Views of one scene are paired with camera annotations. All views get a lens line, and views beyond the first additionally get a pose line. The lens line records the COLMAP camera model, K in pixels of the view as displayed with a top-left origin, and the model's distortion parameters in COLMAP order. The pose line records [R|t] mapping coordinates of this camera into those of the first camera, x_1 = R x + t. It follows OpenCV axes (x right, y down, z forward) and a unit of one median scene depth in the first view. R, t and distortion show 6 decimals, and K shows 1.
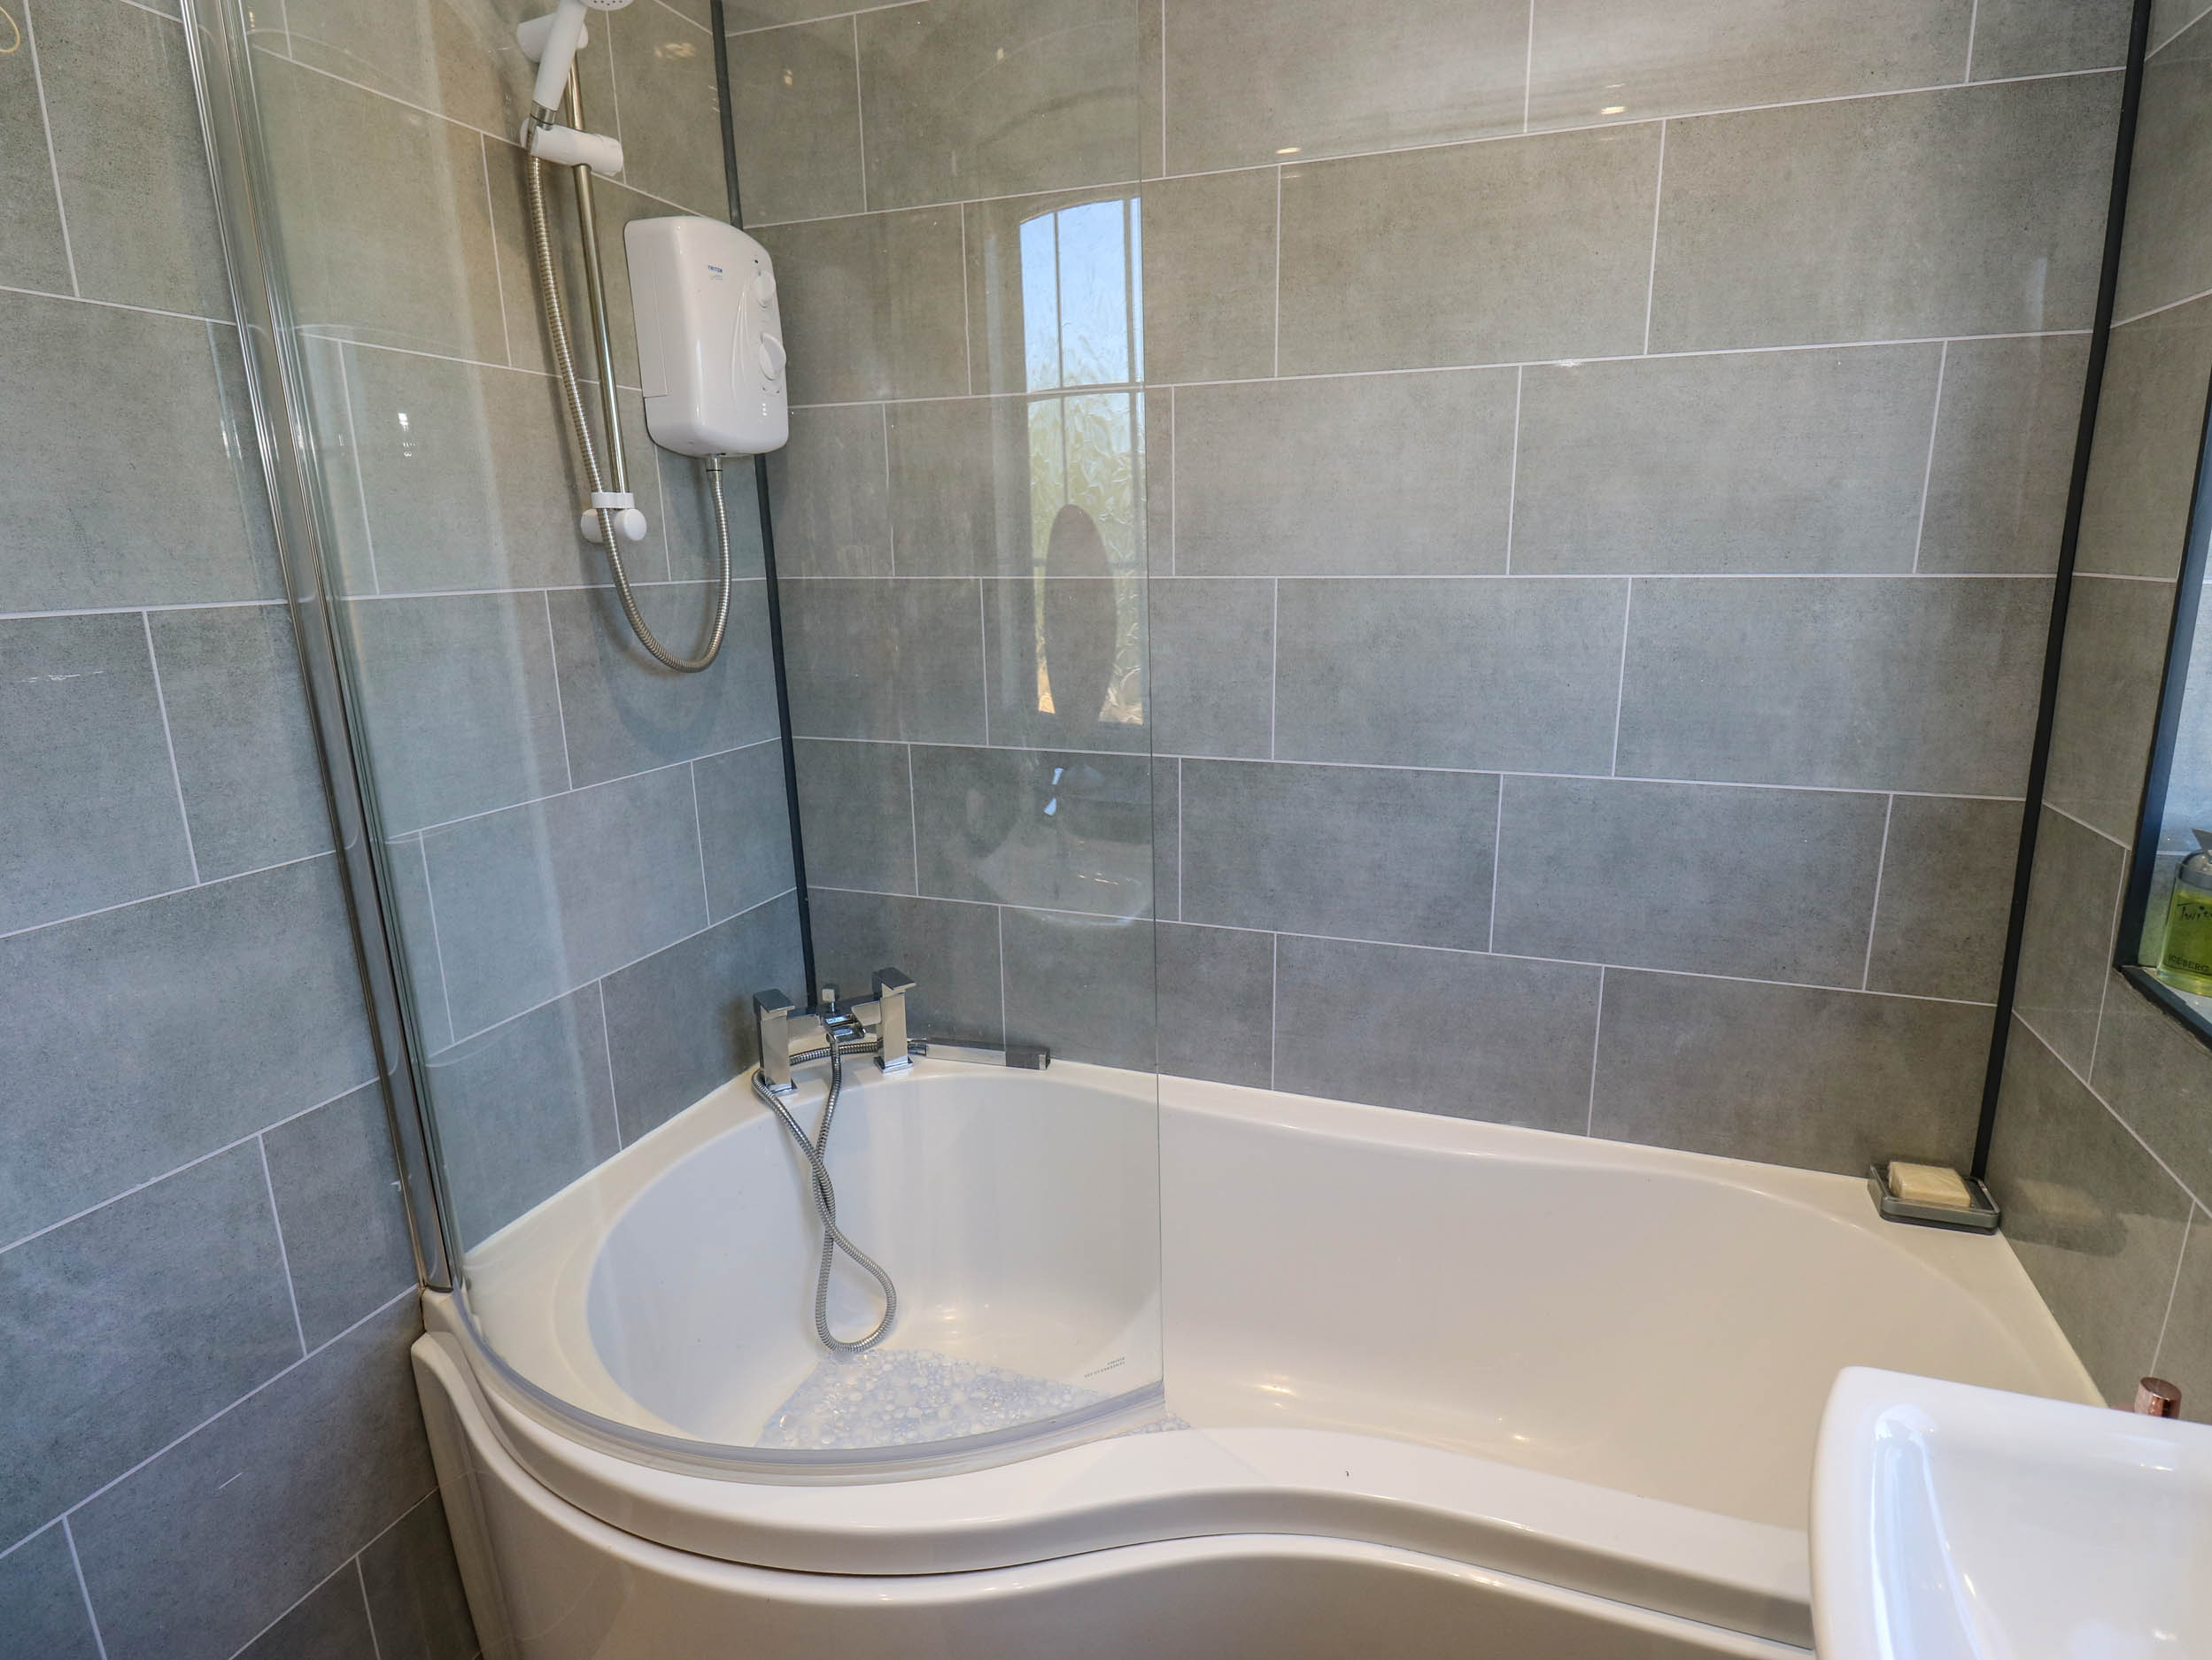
lens RADIAL K [[1167.9, 0, 1128.1], [0, 1167.9, 808.2], [0, 0, 1]] dist [0.002432, -0.014835]
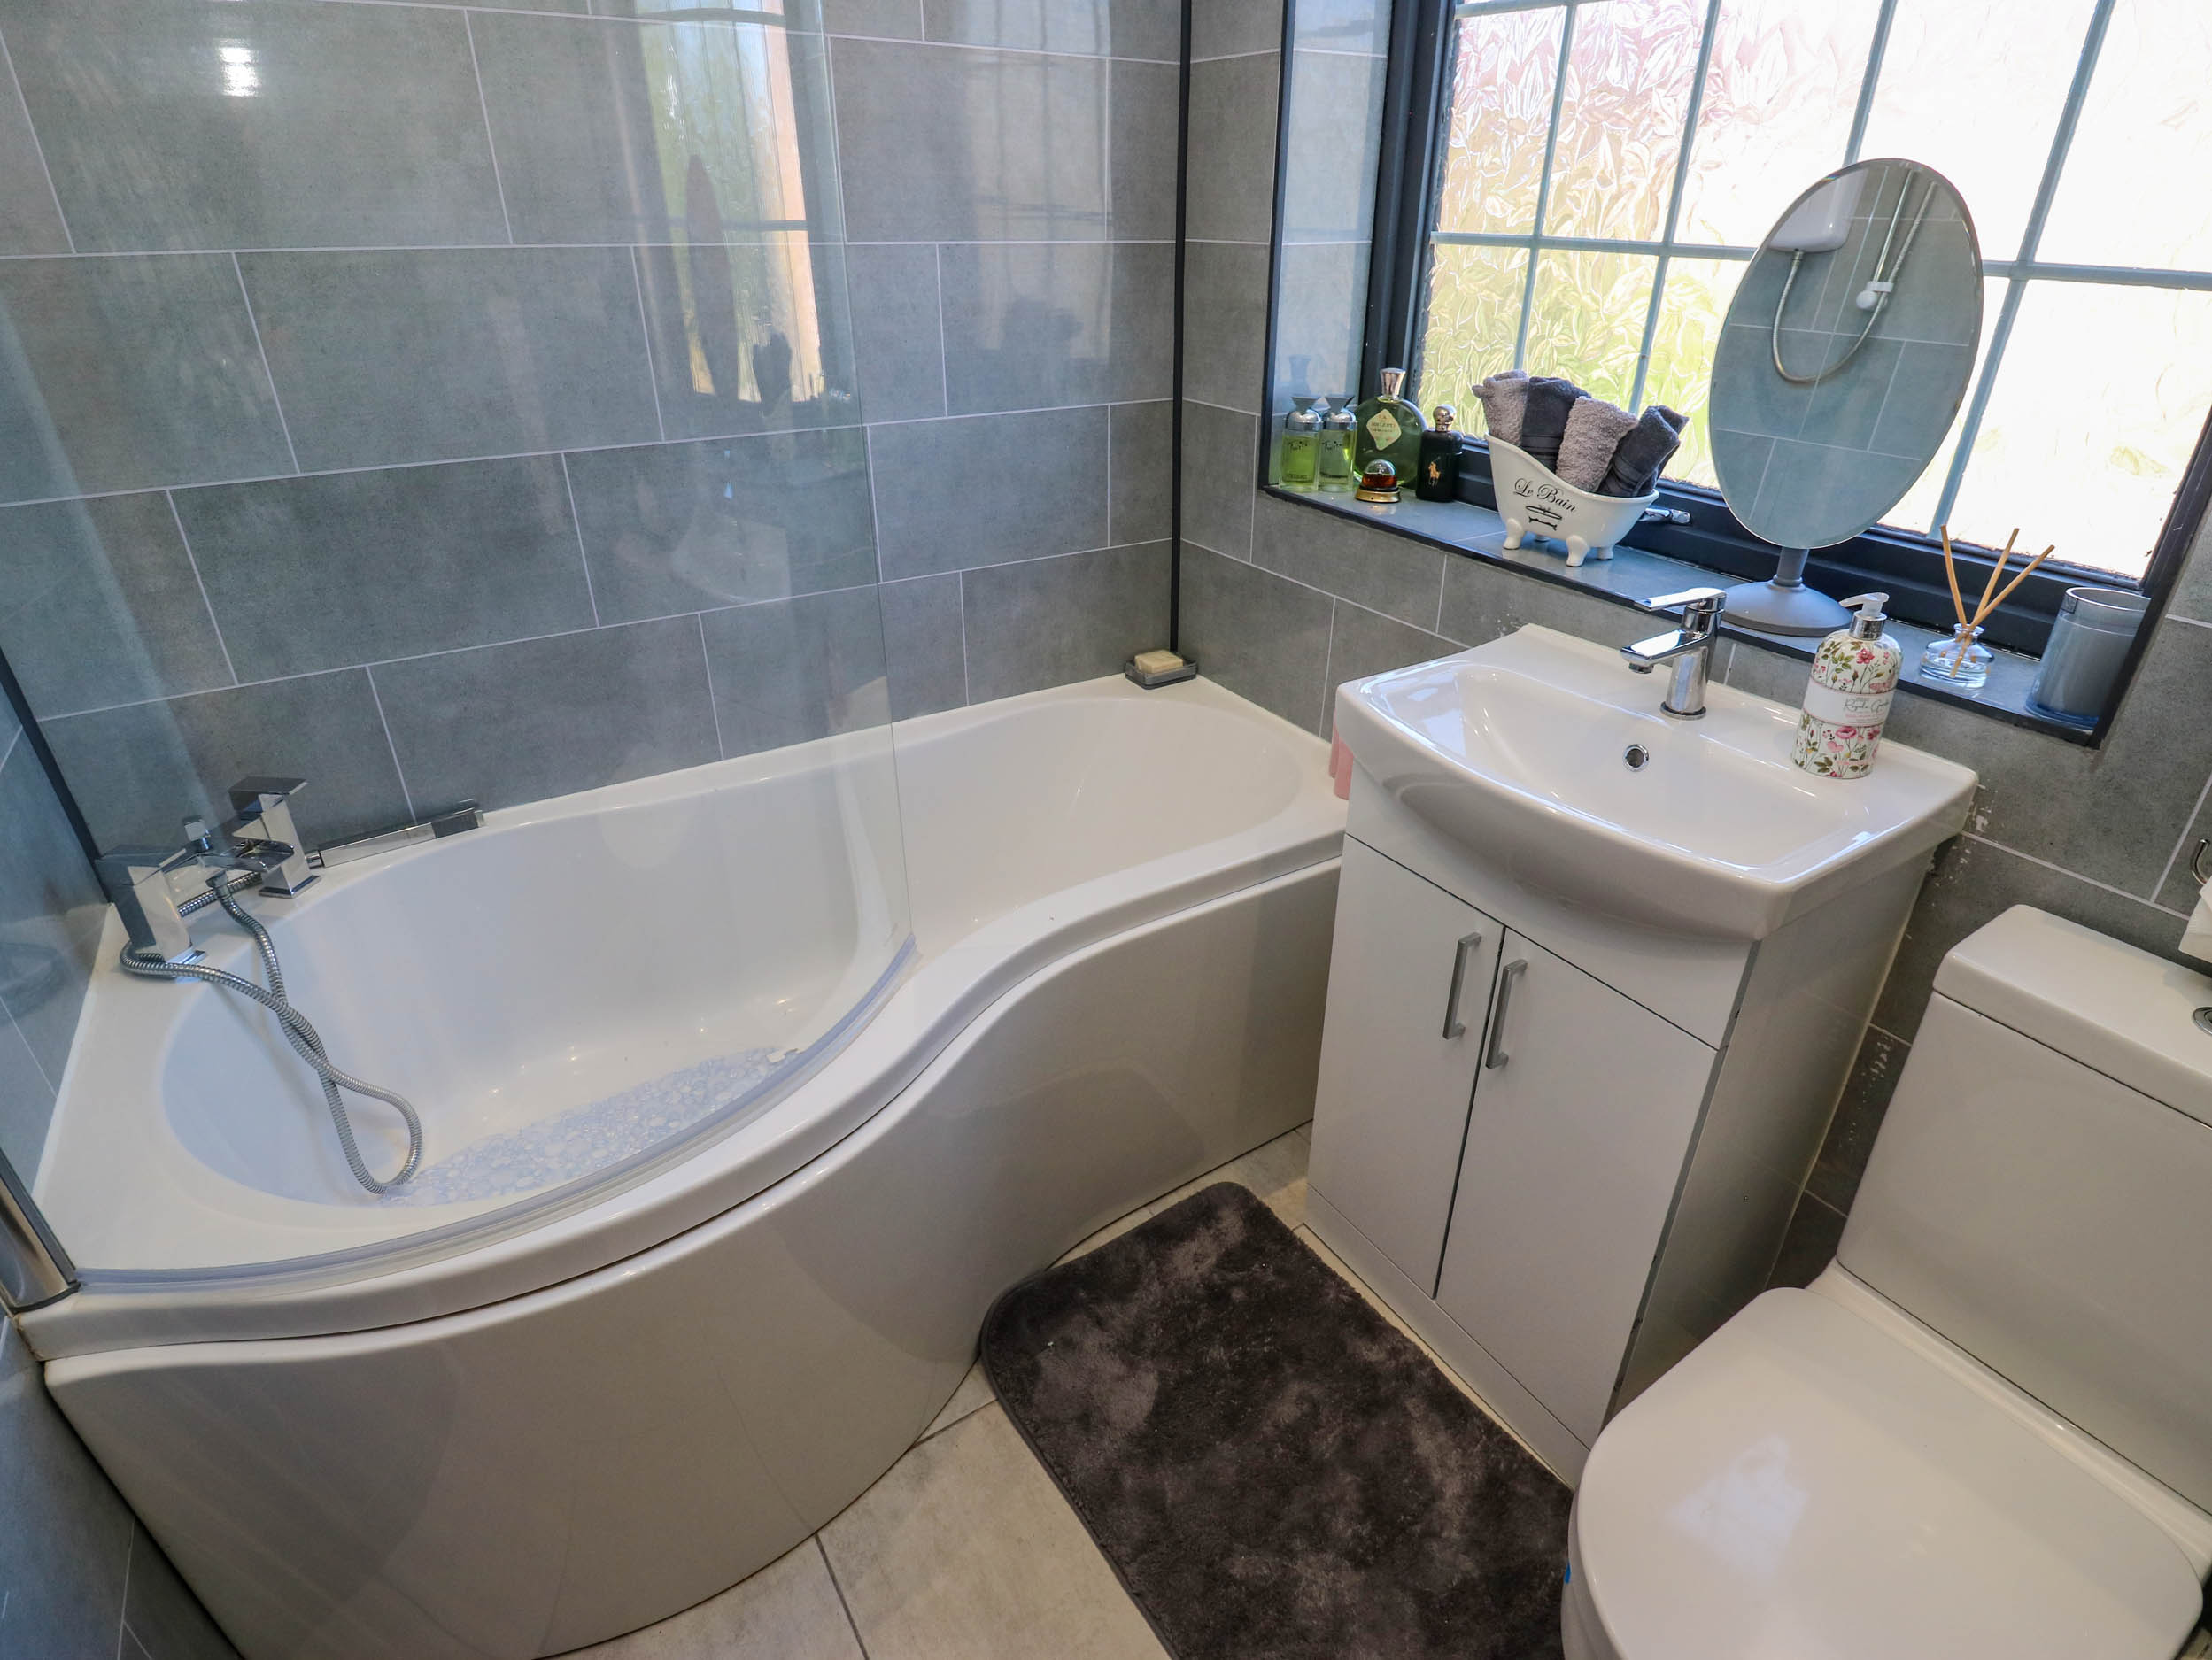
lens RADIAL K [[1167.9, 0, 1143.9], [0, 1167.9, 834.9], [0, 0, 1]] dist [0.002432, -0.014835]
pose [[0.592383, -0.363133, 0.719178, -0.549246], [0.158522, 0.927746, 0.337872, -0.000157], [-0.789907, -0.086144, 0.607146, 0.024206]]
